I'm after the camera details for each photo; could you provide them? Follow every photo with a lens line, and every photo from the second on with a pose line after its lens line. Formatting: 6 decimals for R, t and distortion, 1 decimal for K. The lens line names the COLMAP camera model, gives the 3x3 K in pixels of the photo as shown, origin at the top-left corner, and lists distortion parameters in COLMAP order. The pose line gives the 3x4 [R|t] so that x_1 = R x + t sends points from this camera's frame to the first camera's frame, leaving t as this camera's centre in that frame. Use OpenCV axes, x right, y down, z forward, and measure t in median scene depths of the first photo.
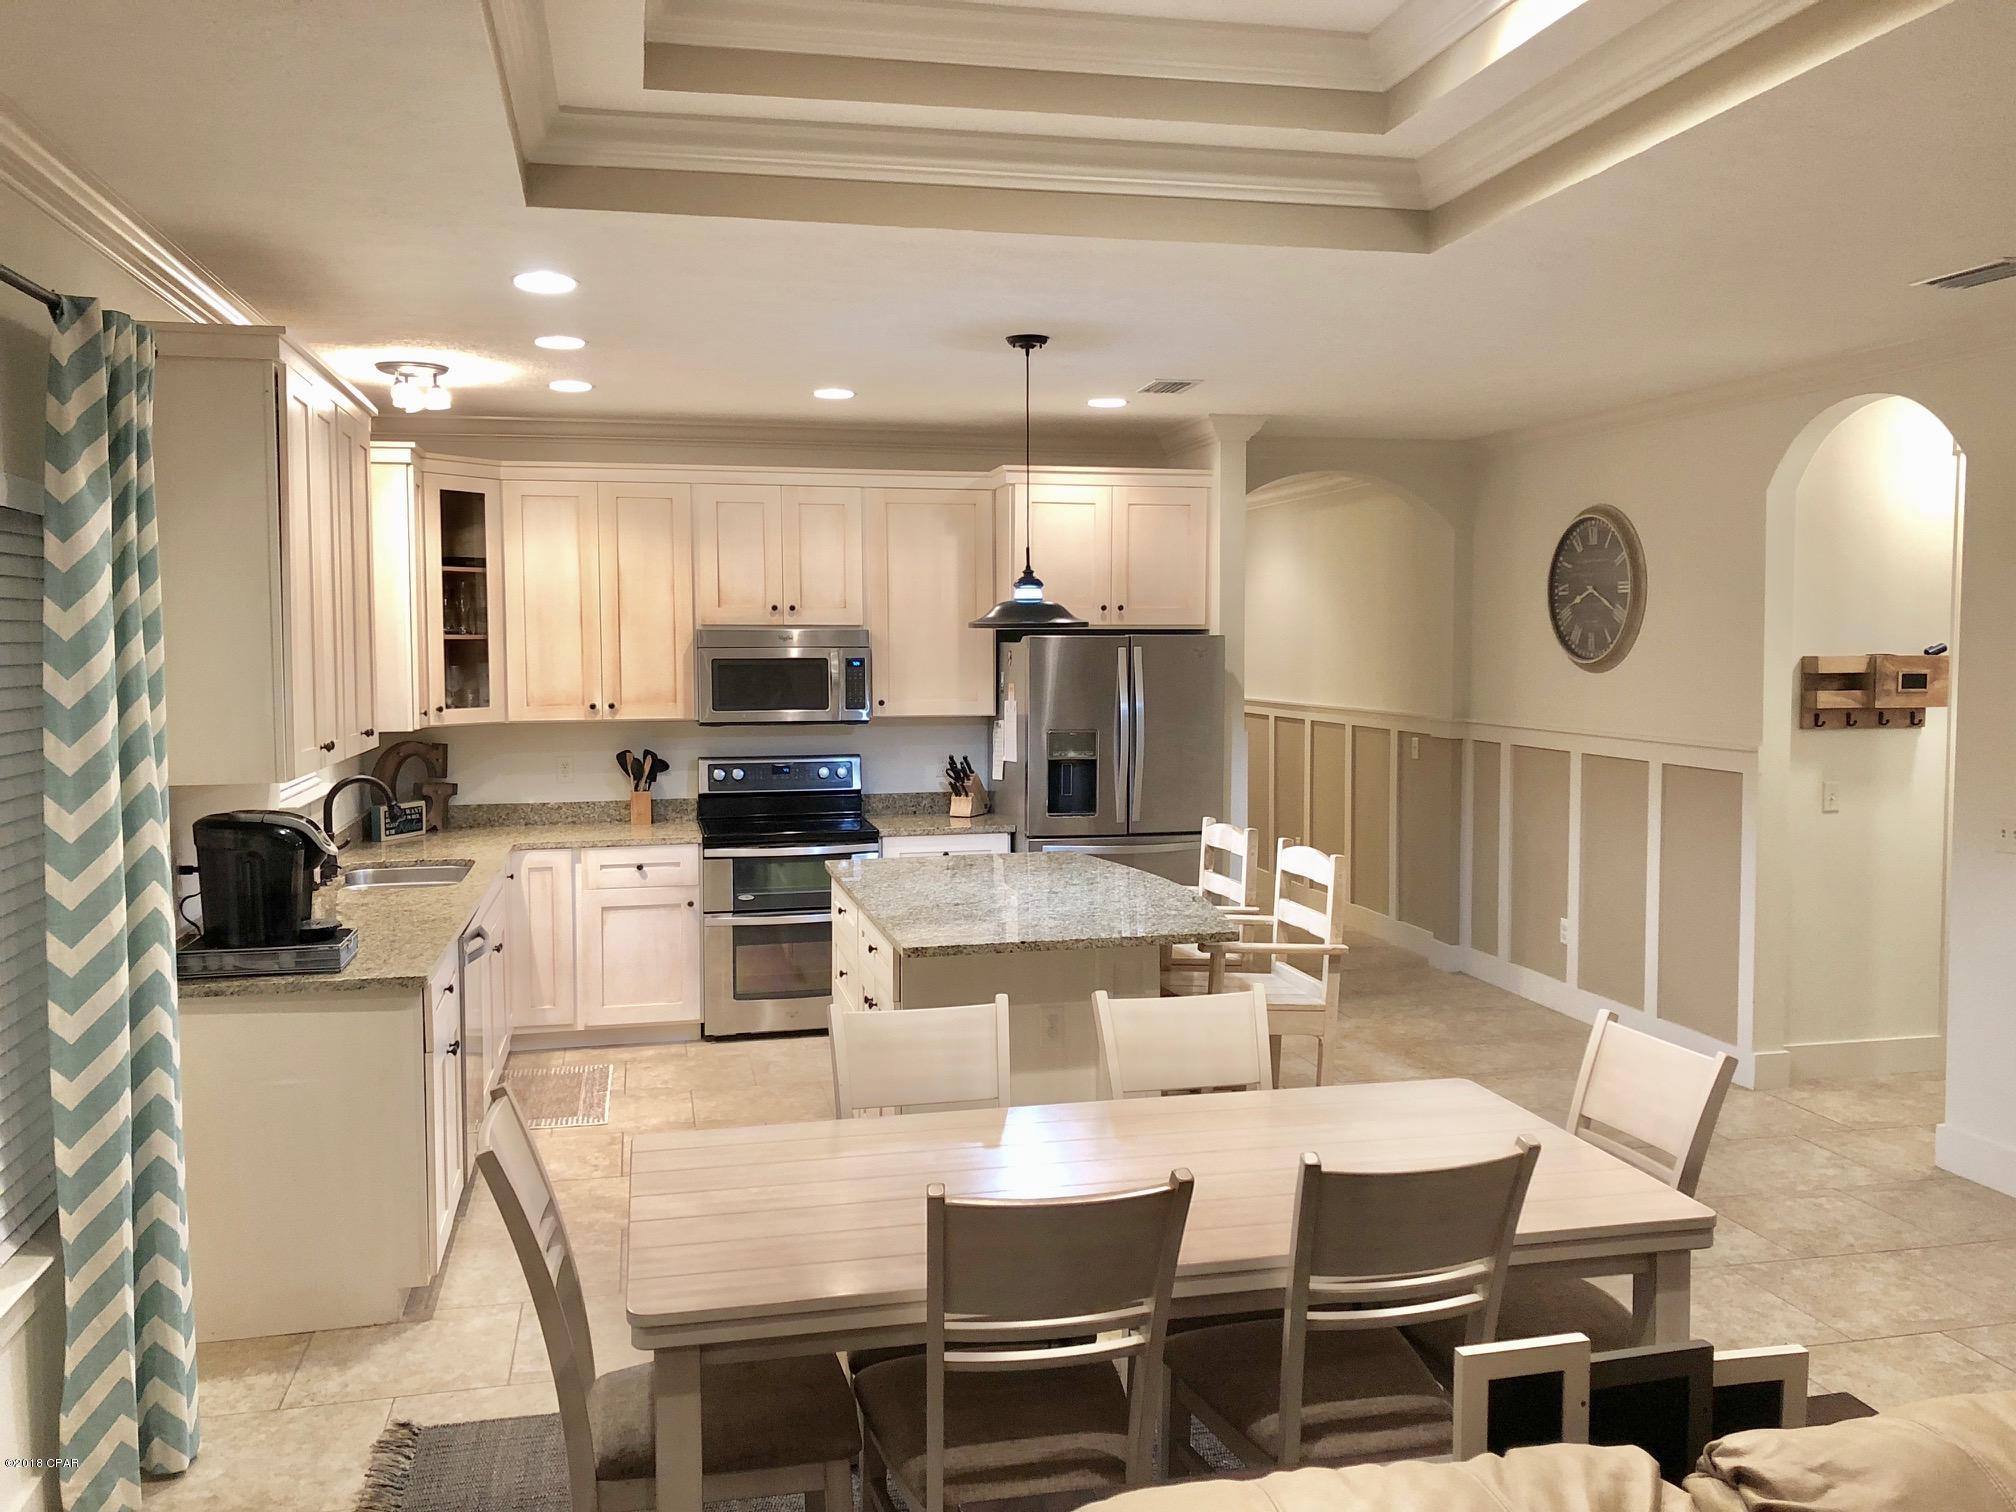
lens RADIAL K [[1644.3, 0, 1007.0], [0, 1644.3, 734.3], [0, 0, 1]] dist [0.198860, -0.572869]
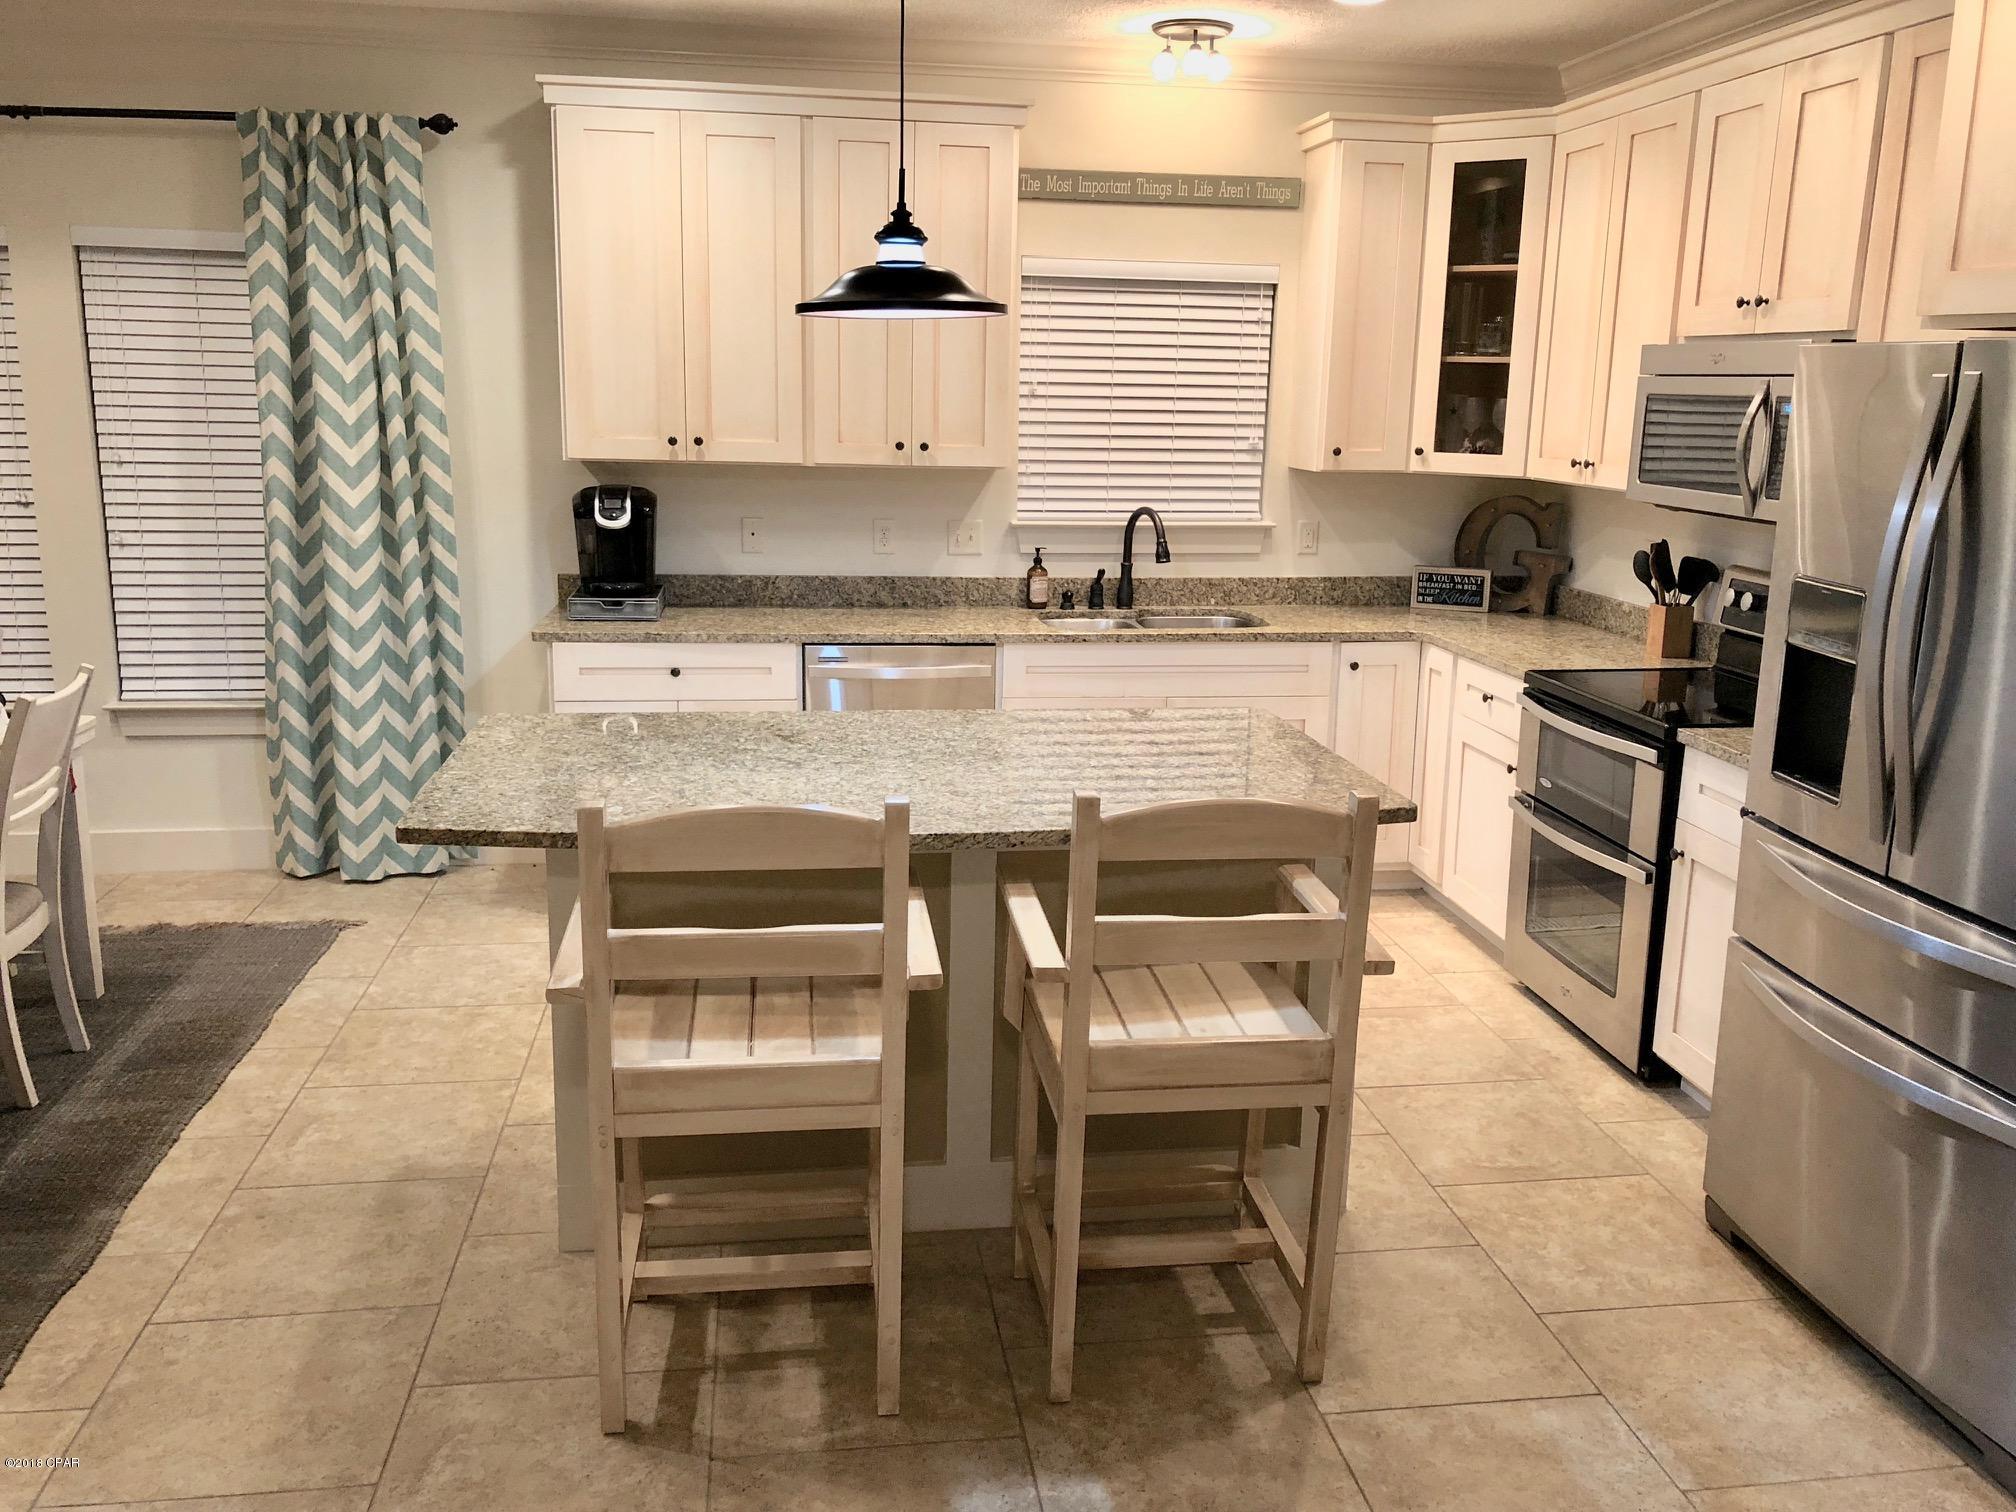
lens RADIAL K [[1644.3, 0, 1007.0], [0, 1644.3, 734.3], [0, 0, 1]] dist [0.198860, -0.572869]
pose [[-0.081751, 0.213391, -0.973540, 0.458773], [-0.079578, 0.972294, 0.219800, -0.040666], [0.993471, 0.095441, -0.062505, 0.818983]]
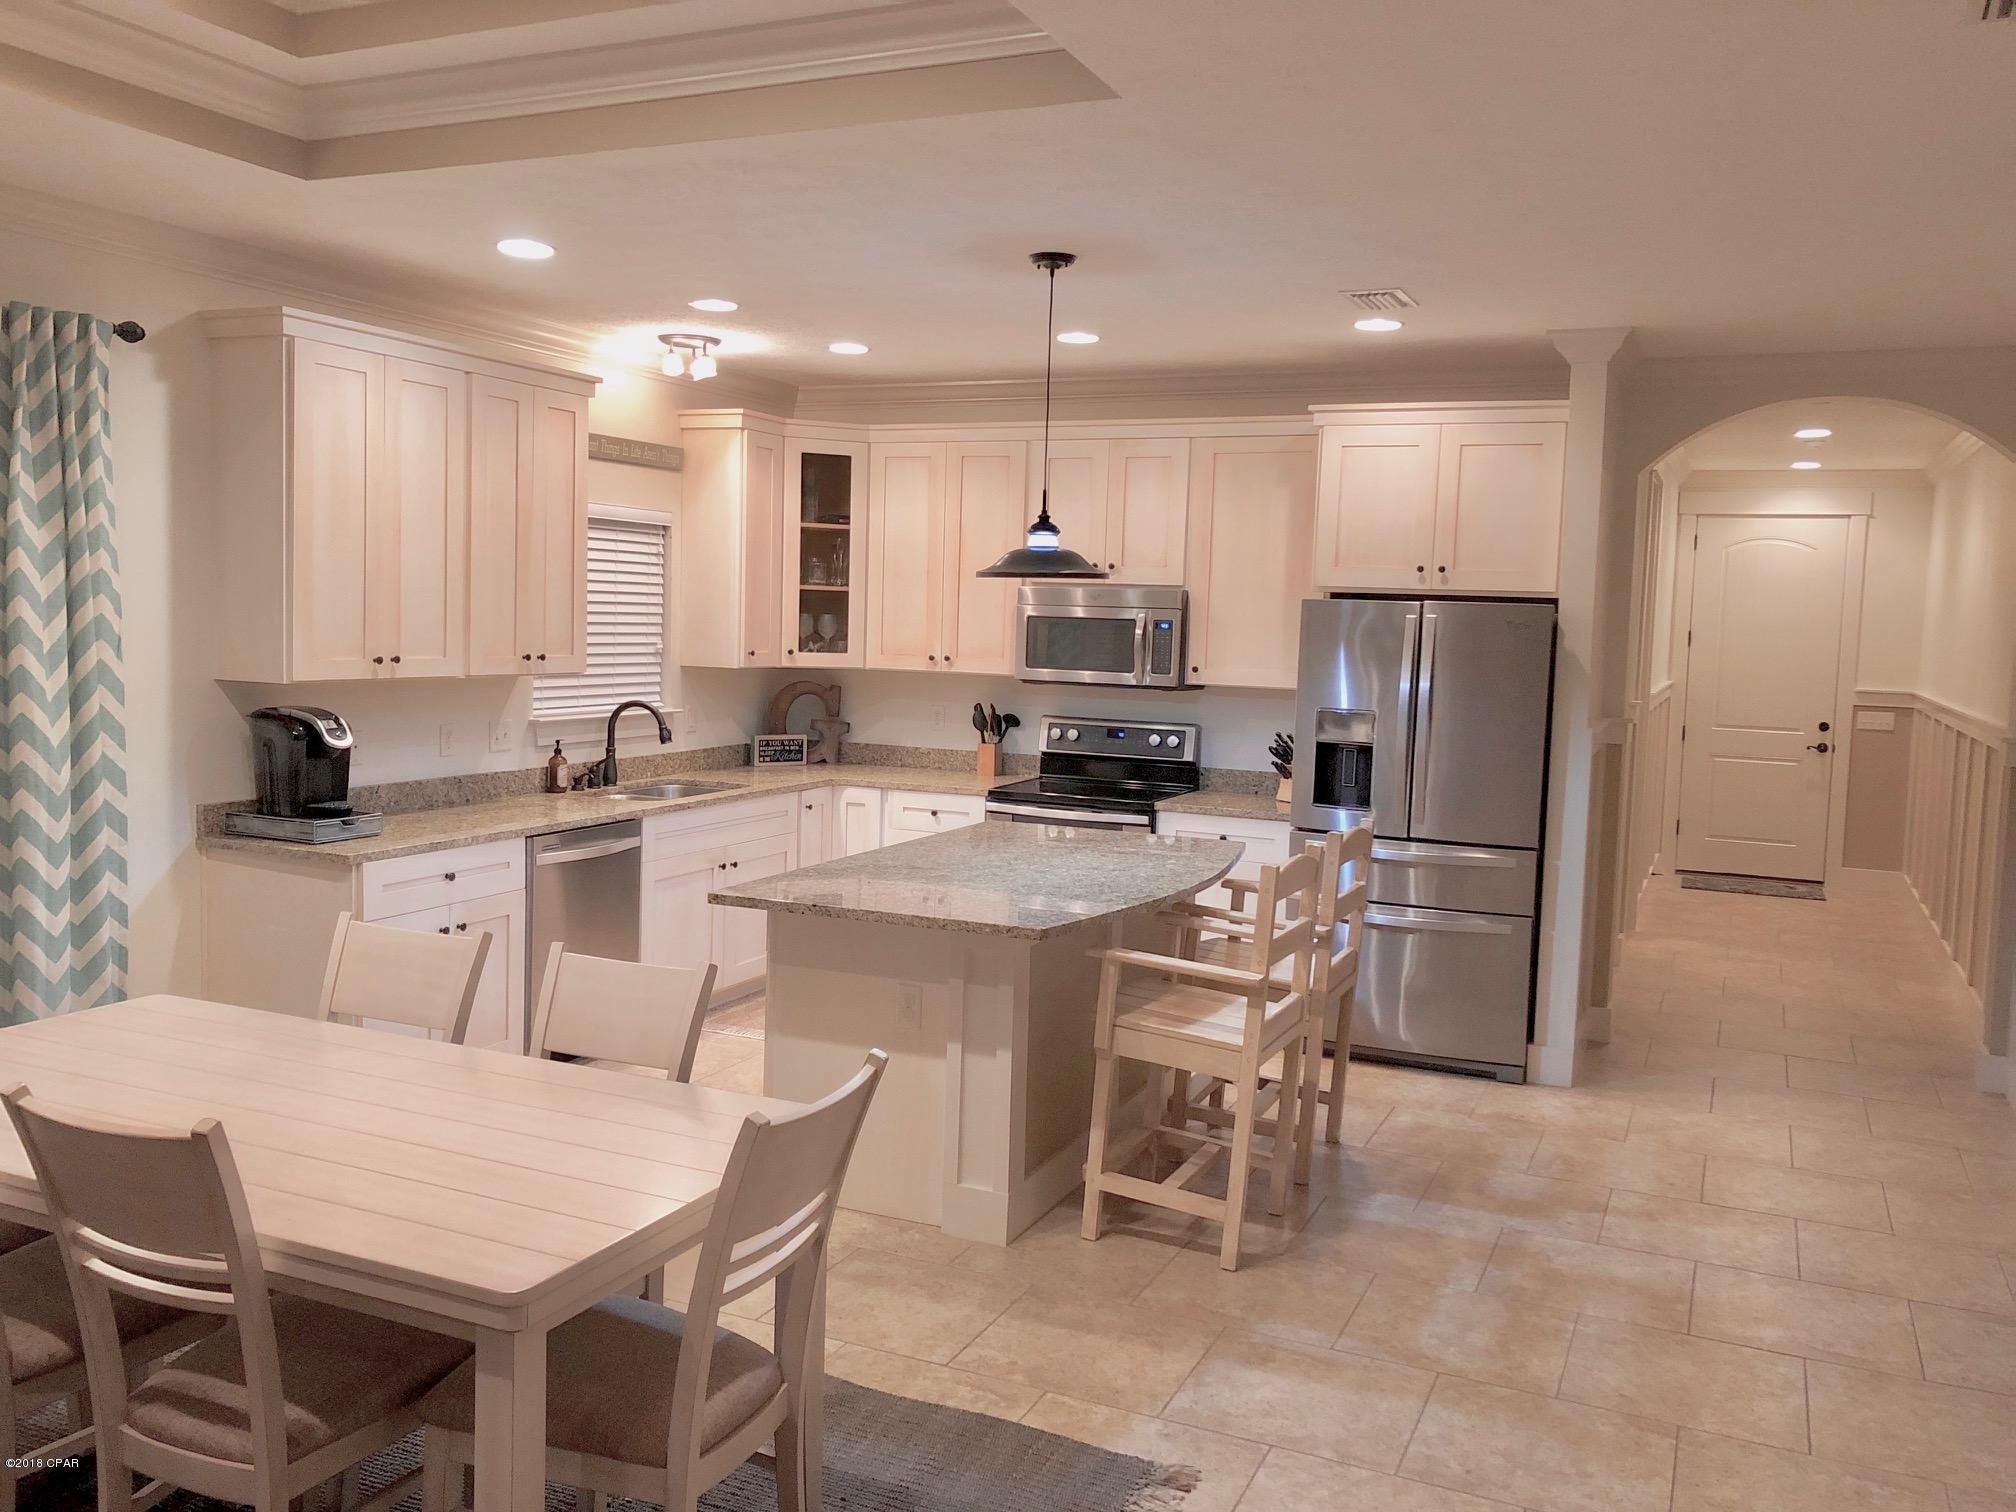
lens RADIAL K [[1644.3, 0, 1007.0], [0, 1644.3, 734.3], [0, 0, 1]] dist [0.198860, -0.572869]
pose [[0.793749, 0.074907, -0.603615, 0.418789], [-0.069651, 0.997054, 0.032140, -0.005207], [0.604244, 0.016531, 0.796628, 0.200371]]
